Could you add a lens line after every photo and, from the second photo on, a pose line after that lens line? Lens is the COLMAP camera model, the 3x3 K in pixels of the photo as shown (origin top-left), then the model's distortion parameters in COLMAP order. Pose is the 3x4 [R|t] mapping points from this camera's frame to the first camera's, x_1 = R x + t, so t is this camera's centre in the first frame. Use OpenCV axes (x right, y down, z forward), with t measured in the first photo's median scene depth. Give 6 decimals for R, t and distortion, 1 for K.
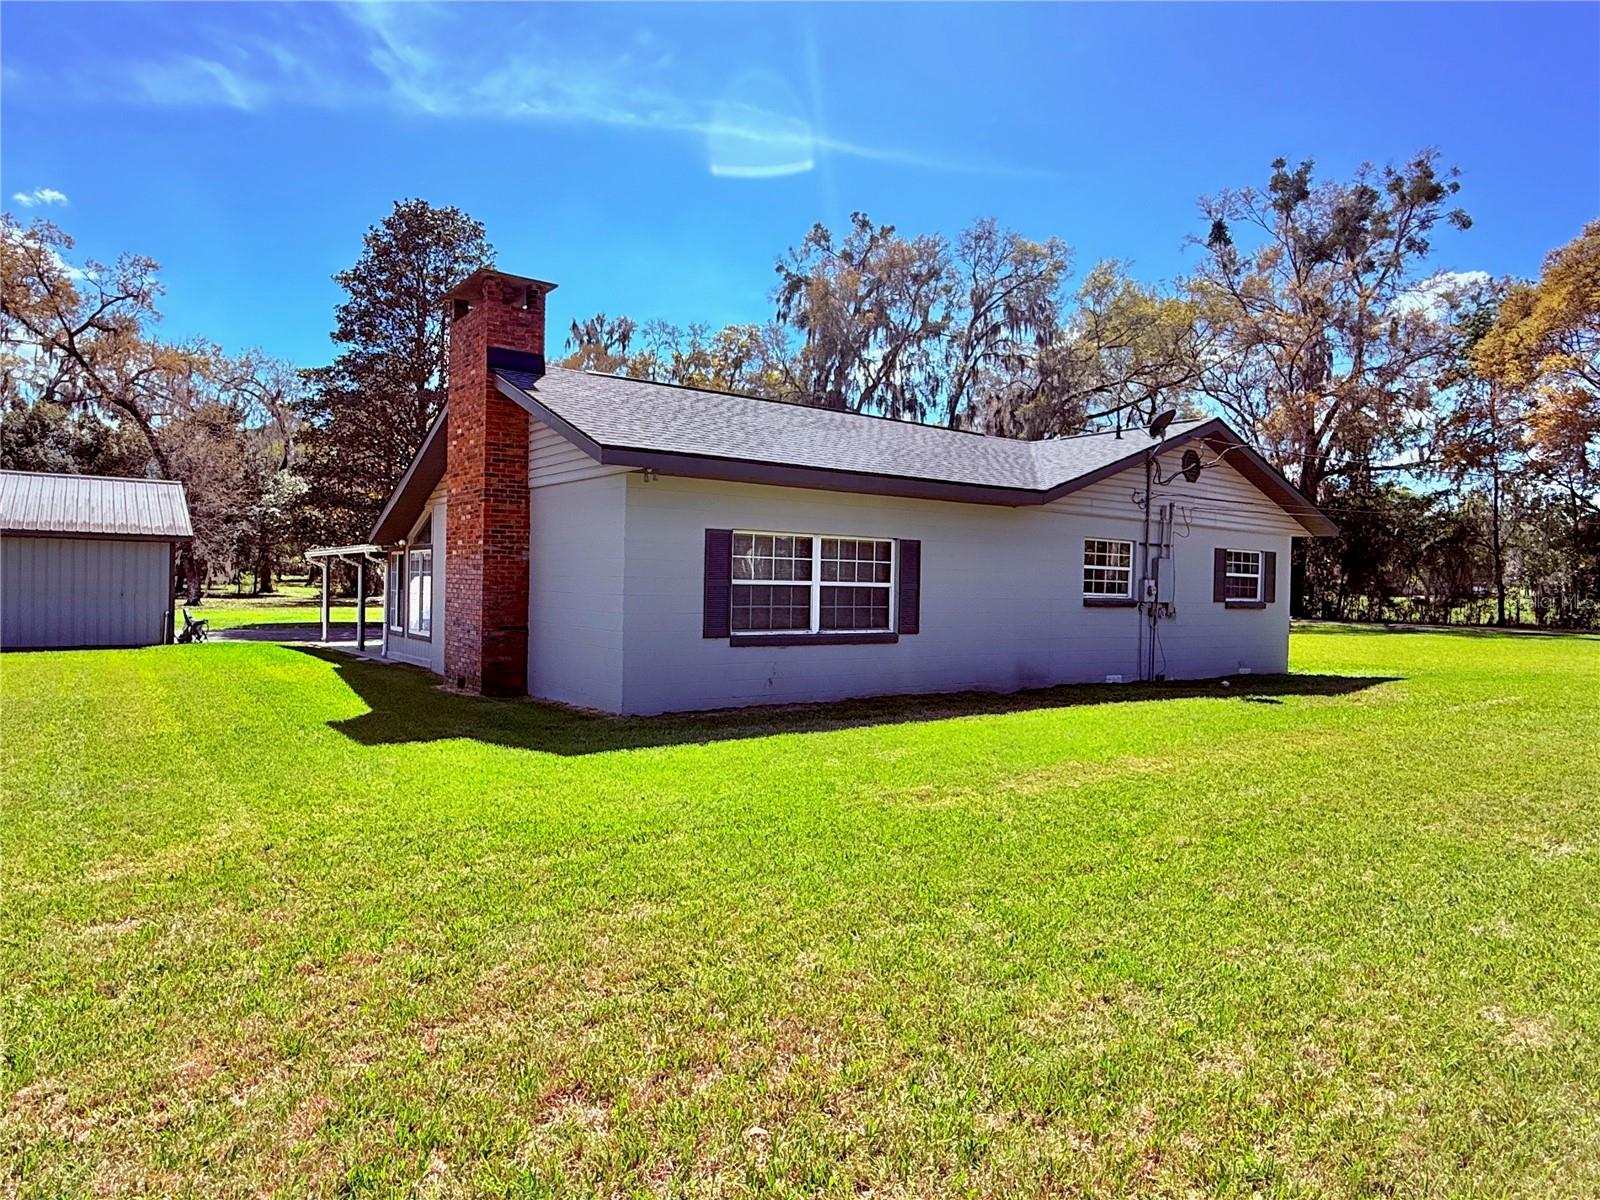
lens RADIAL K [[973.1, 0, 799.5], [0, 973.1, 600.2], [0, 0, 1]] dist [-0.002374, 0.000370]
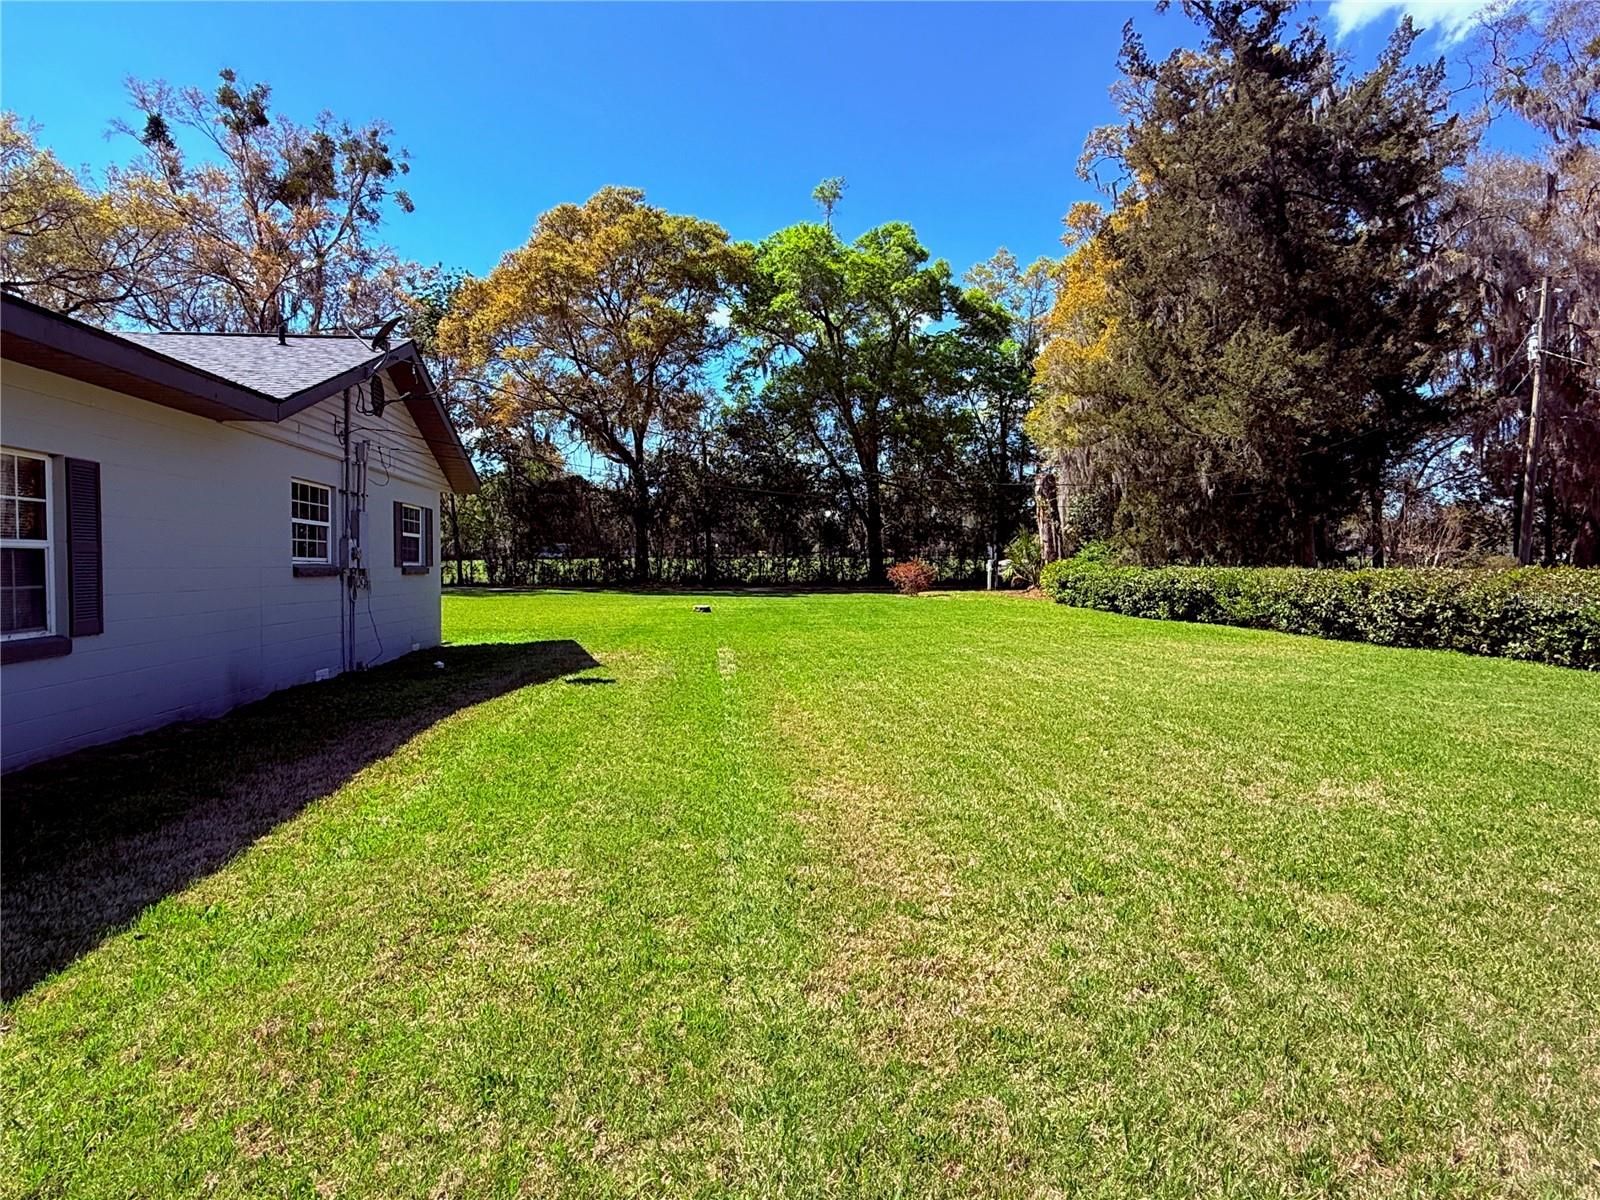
lens RADIAL K [[973.1, 0, 800.0], [0, 973.1, 598.9], [0, 0, 1]] dist [-0.002374, 0.000370]
pose [[0.499299, -0.046281, 0.865193, -0.041682], [0.015876, 0.998893, 0.044271, -0.000815], [-0.866284, -0.008368, 0.499481, 0.104125]]
